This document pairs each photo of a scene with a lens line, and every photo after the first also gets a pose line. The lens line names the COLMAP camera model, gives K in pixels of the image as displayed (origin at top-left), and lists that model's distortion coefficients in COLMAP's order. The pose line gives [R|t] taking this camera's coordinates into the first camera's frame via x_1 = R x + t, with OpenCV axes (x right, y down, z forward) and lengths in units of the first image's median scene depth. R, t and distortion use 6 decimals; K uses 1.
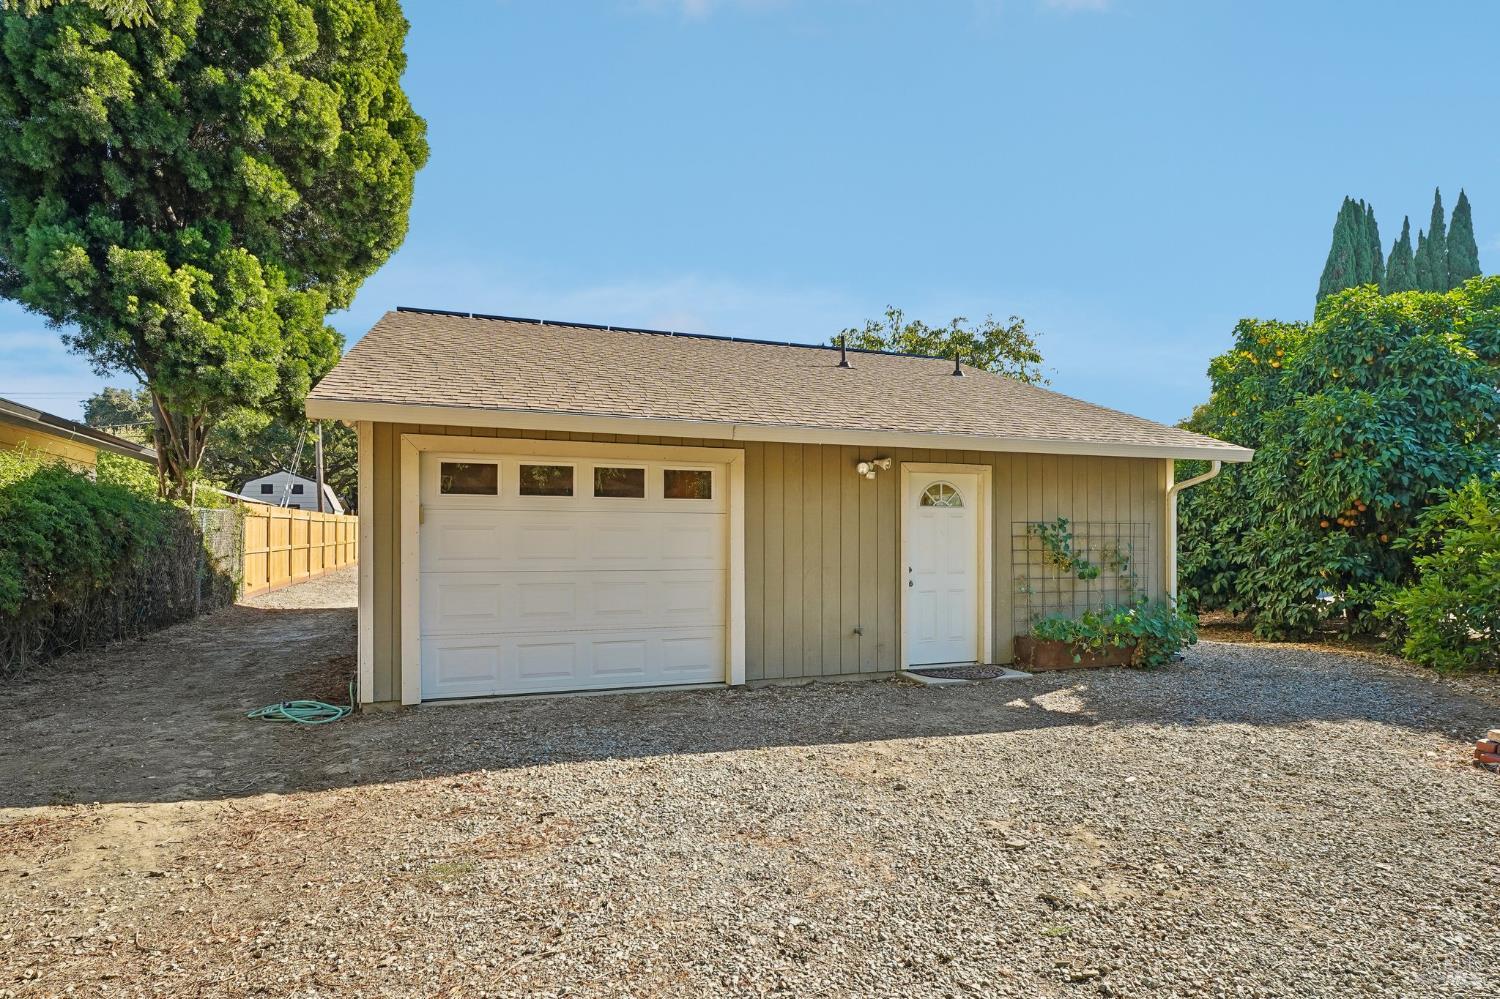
lens RADIAL K [[846.1, 0, 758.9], [0, 846.1, 505.5], [0, 0, 1]] dist [0.004385, -0.000423]
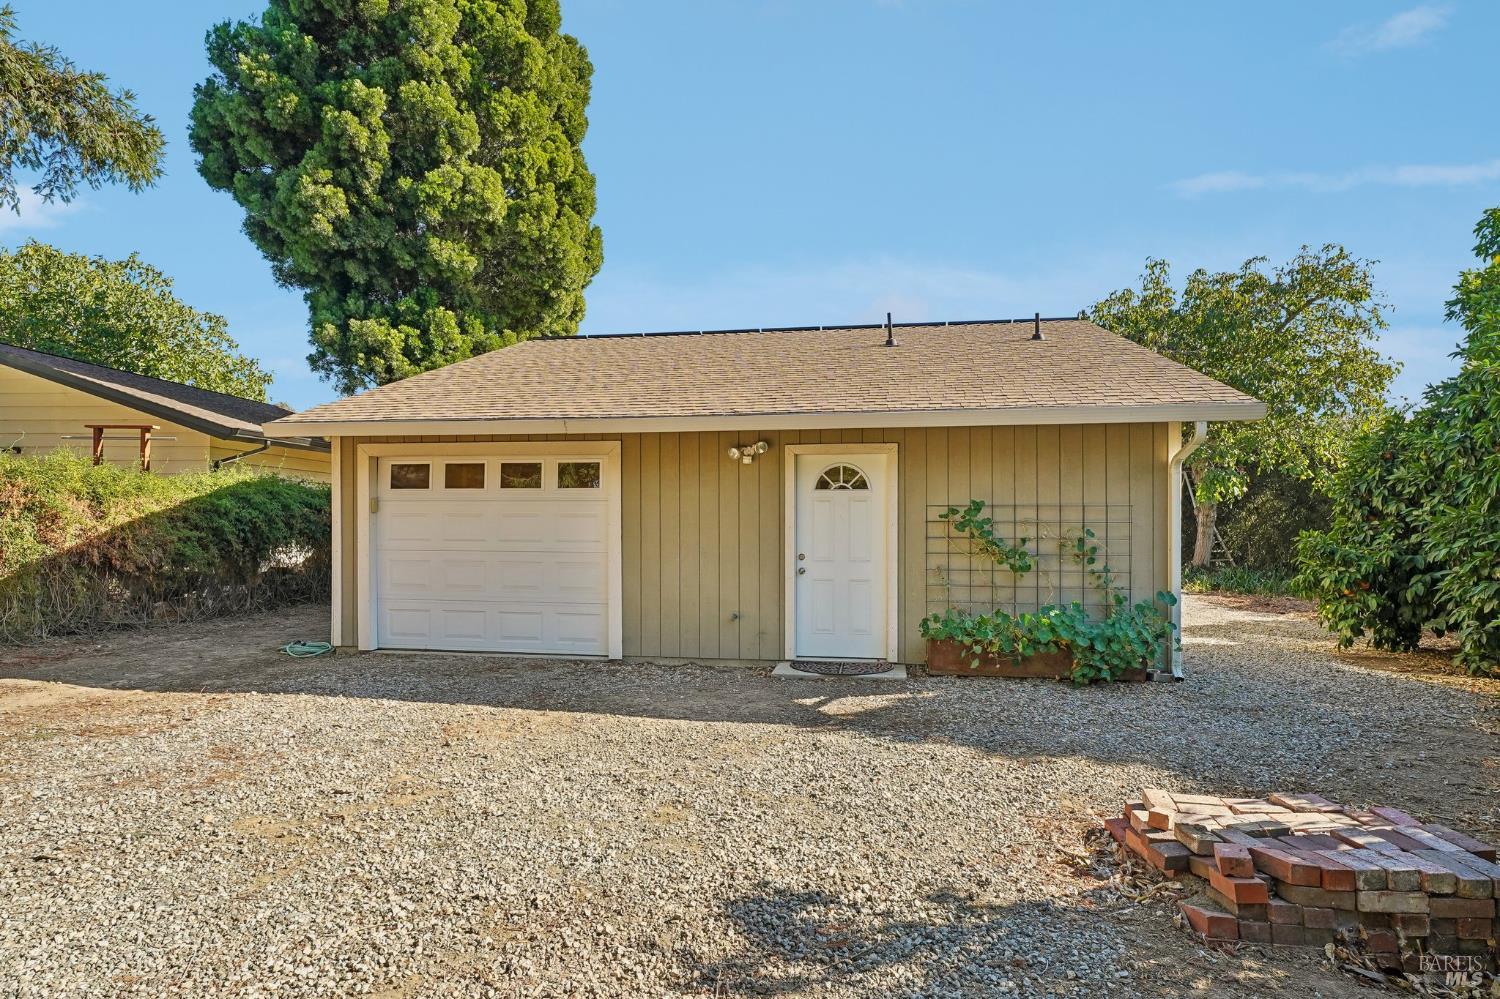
lens RADIAL K [[846.1, 0, 760.2], [0, 846.1, 503.6], [0, 0, 1]] dist [0.004385, -0.000423]
pose [[0.858692, -0.014396, -0.512290, 0.580953], [0.016690, 0.999861, -0.000122, 0.013855], [0.512221, -0.008446, 0.858812, 0.140986]]
